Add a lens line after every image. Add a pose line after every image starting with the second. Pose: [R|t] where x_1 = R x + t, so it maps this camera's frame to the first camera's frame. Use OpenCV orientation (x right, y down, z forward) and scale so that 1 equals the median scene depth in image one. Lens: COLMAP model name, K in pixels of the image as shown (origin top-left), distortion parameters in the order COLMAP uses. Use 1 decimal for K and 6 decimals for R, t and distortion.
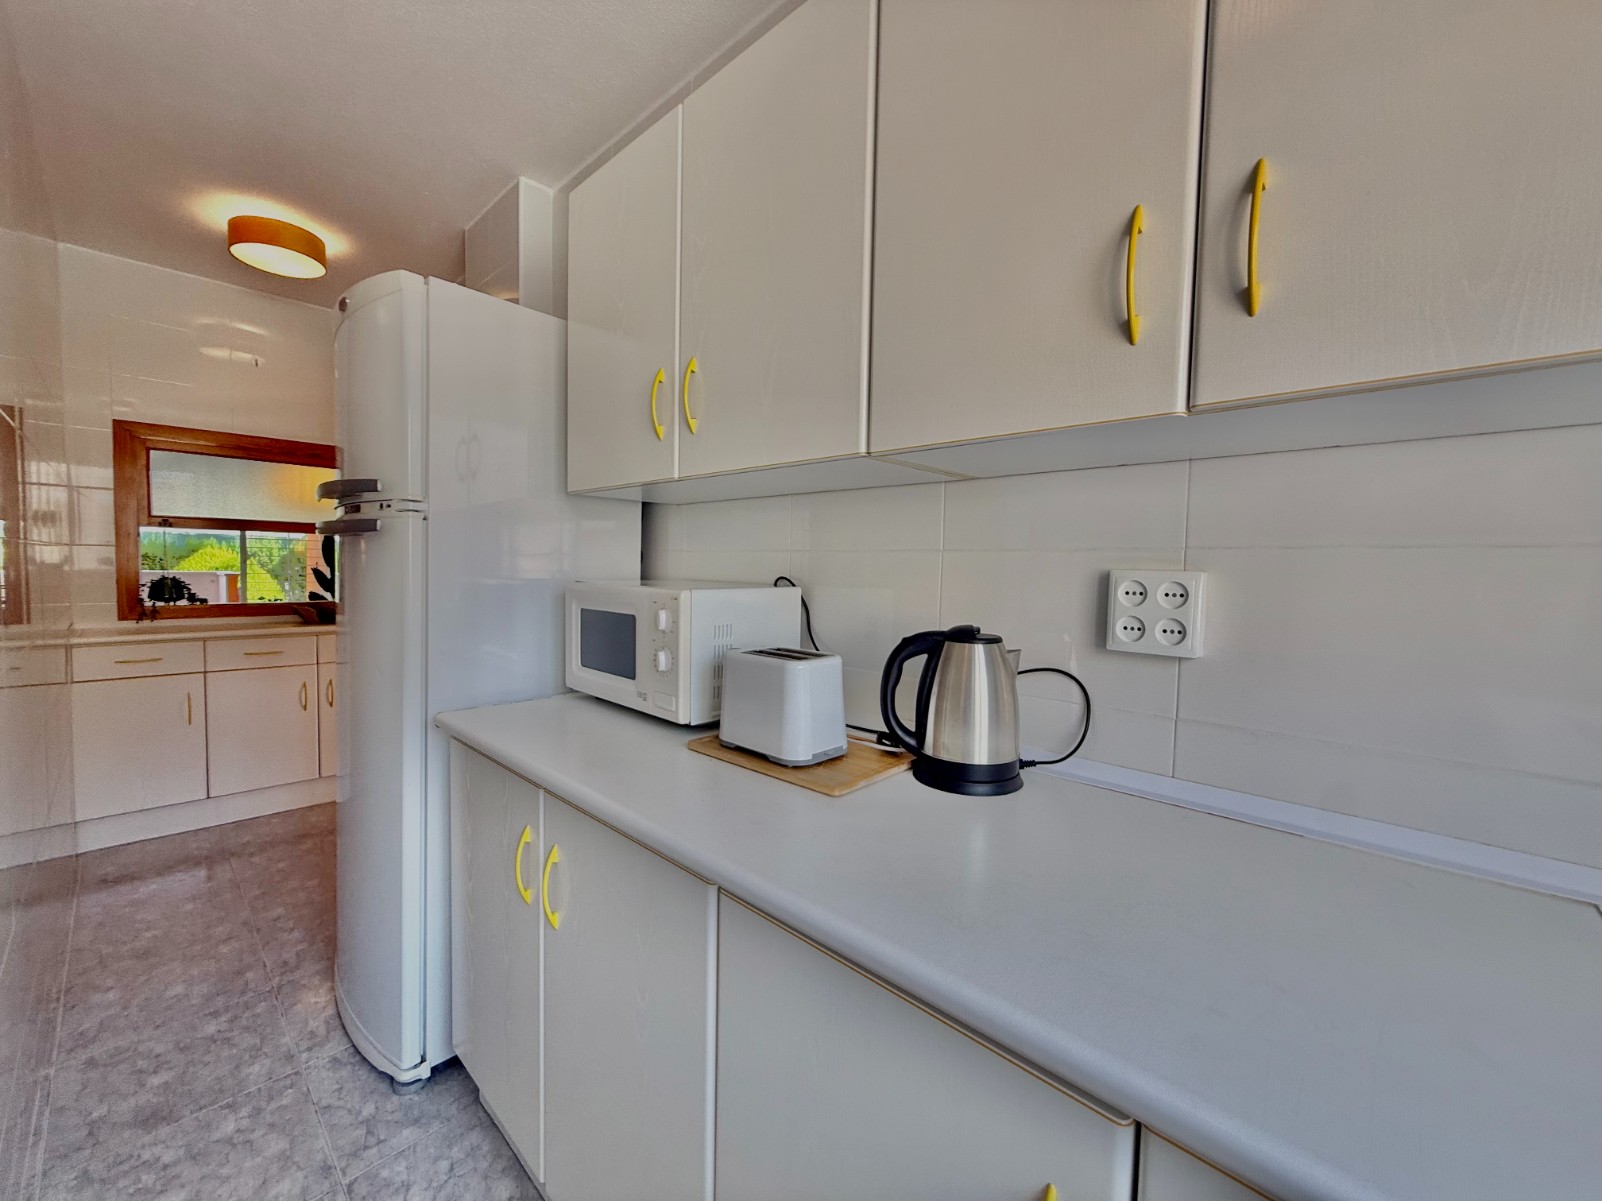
lens RADIAL K [[638.7, 0, 799.7], [0, 638.7, 598.9], [0, 0, 1]] dist [-0.000373, 0.000366]
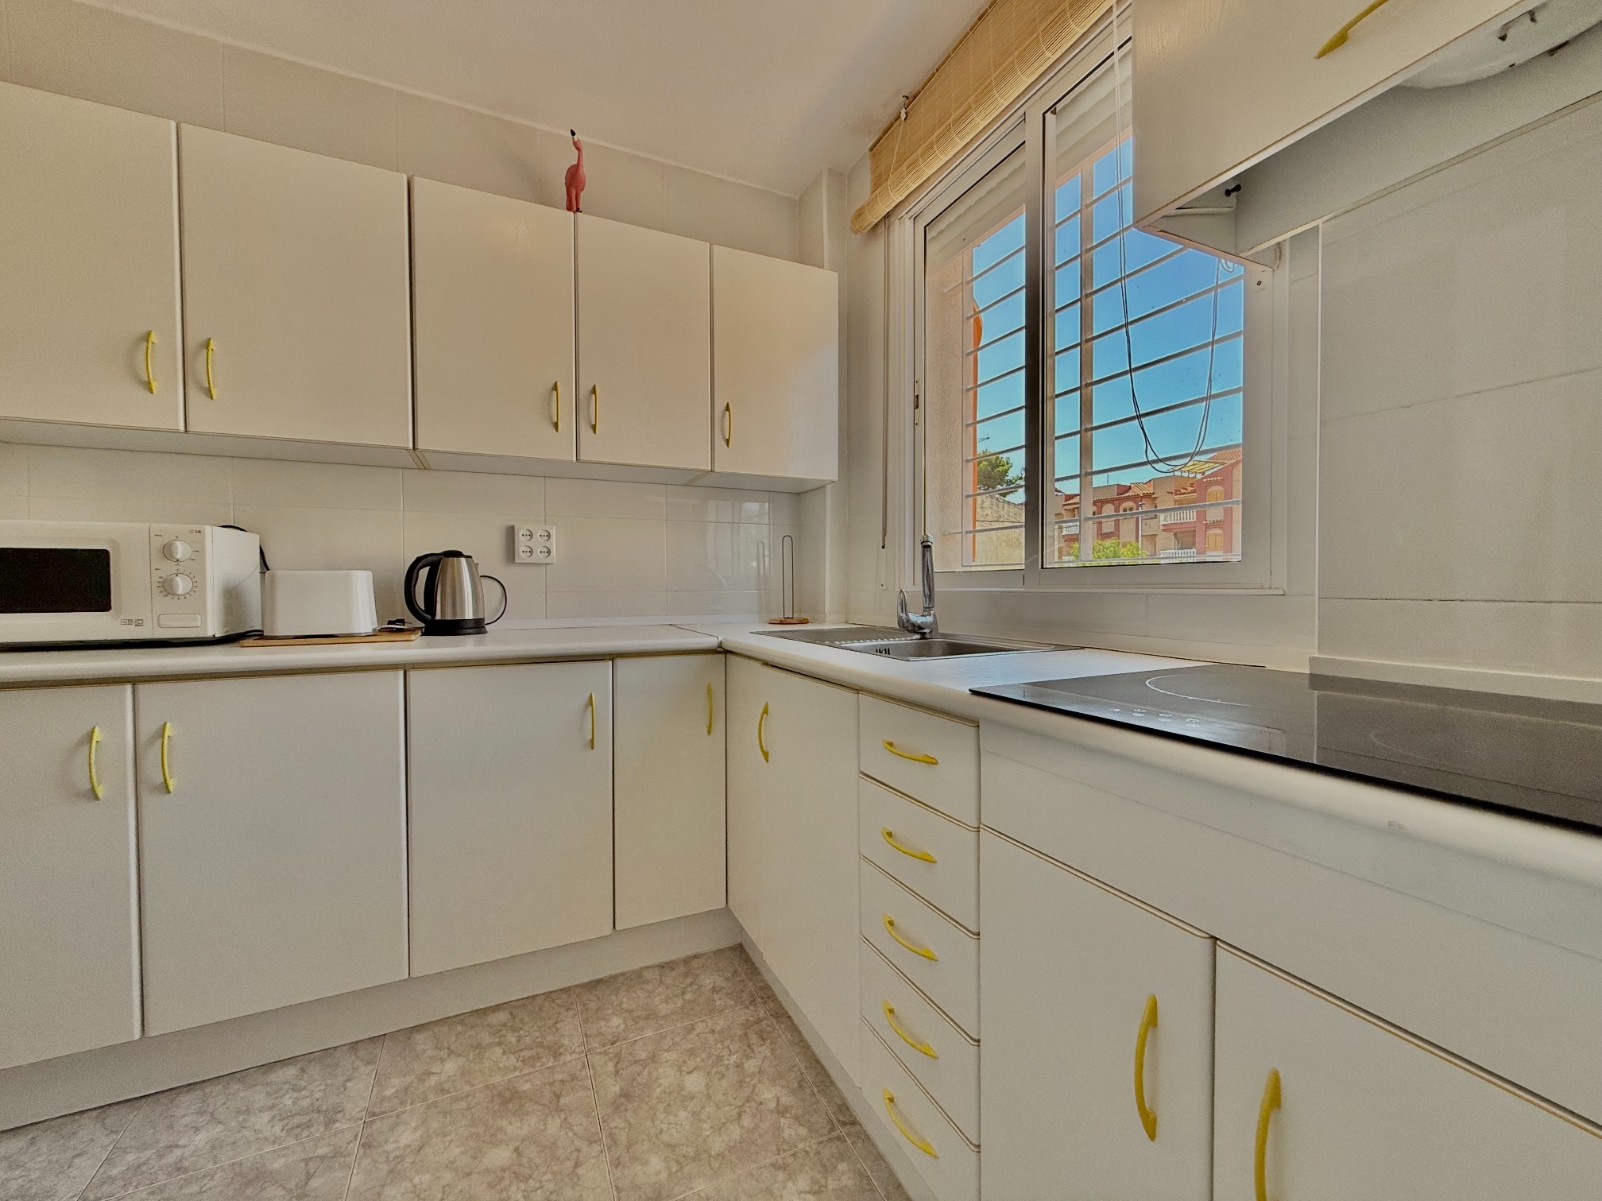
lens RADIAL K [[638.7, 0, 796.4], [0, 638.7, 590.5], [0, 0, 1]] dist [-0.000373, 0.000366]
pose [[0.357585, -0.030935, 0.933368, -1.081718], [0.062061, 0.998029, 0.009301, 0.198911], [-0.931816, 0.054600, 0.358800, -0.563910]]
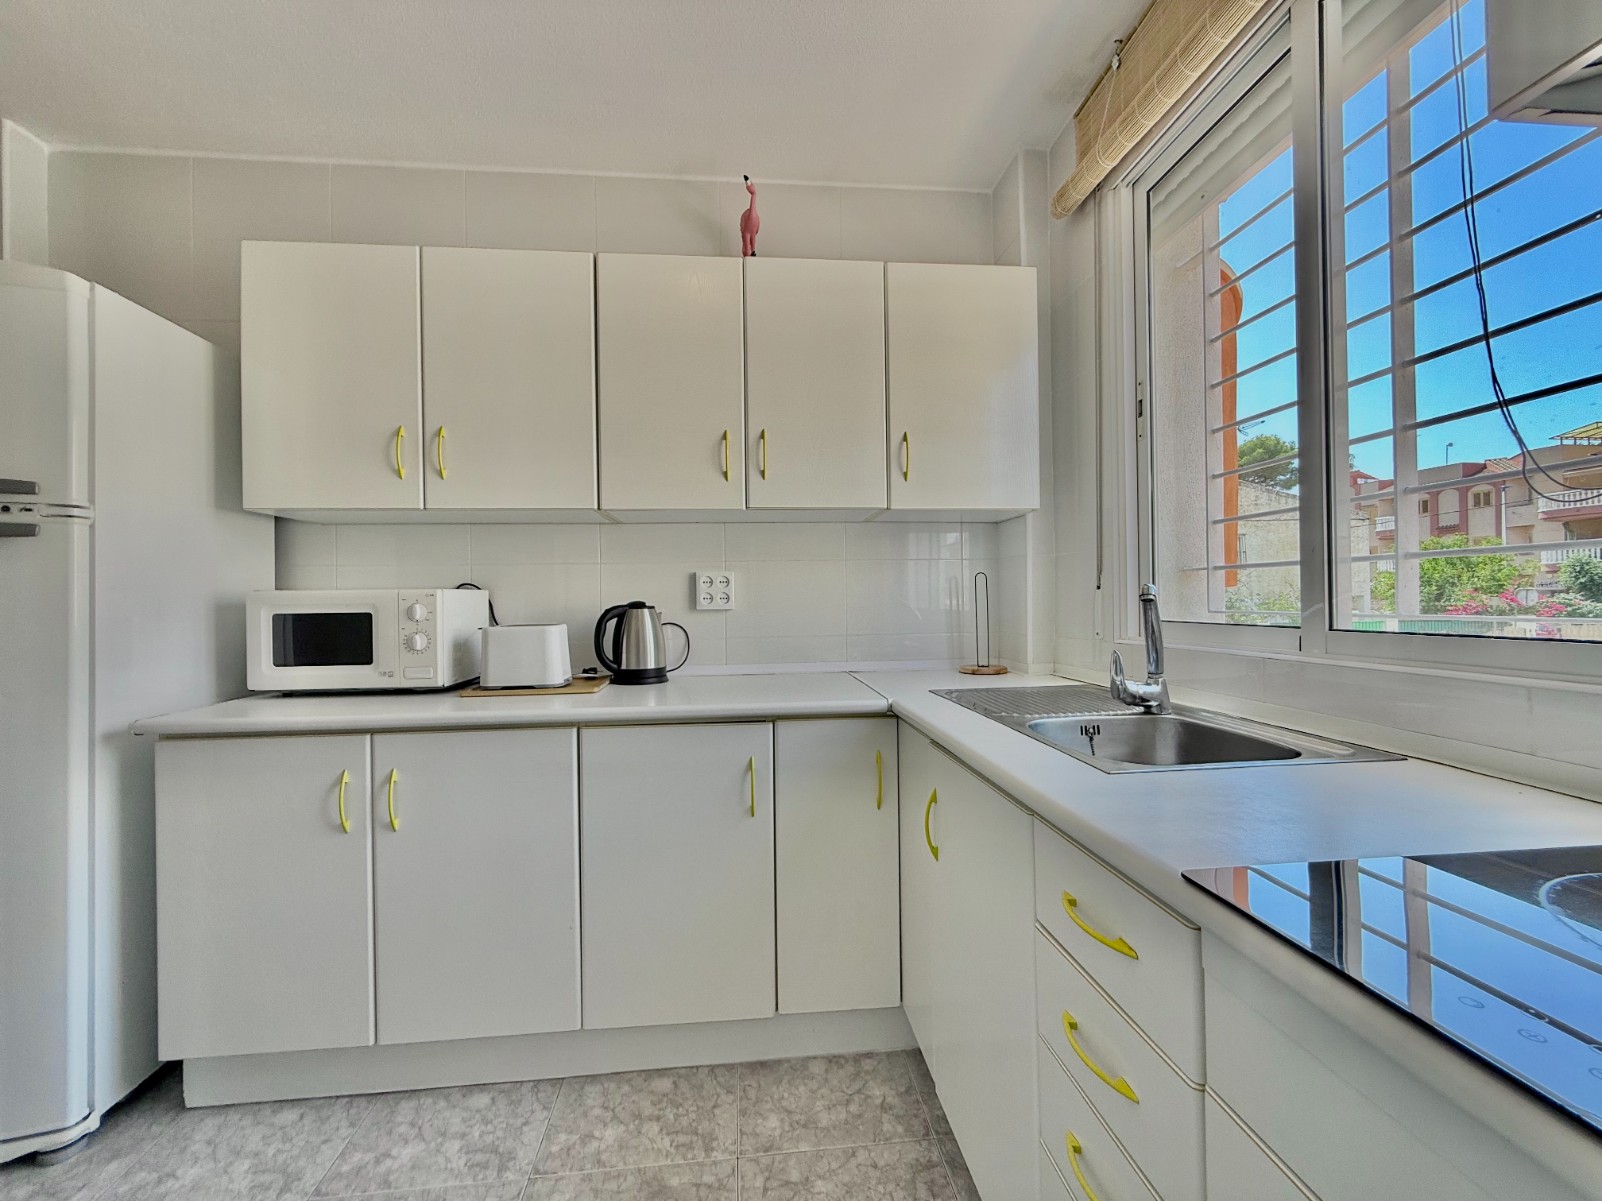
lens RADIAL K [[638.7, 0, 795.3], [0, 638.7, 592.9], [0, 0, 1]] dist [-0.000373, 0.000366]
pose [[0.651651, -0.020964, 0.758229, -0.861079], [0.067375, 0.997267, -0.030331, 0.105635], [-0.755521, 0.070851, 0.651282, -0.590695]]
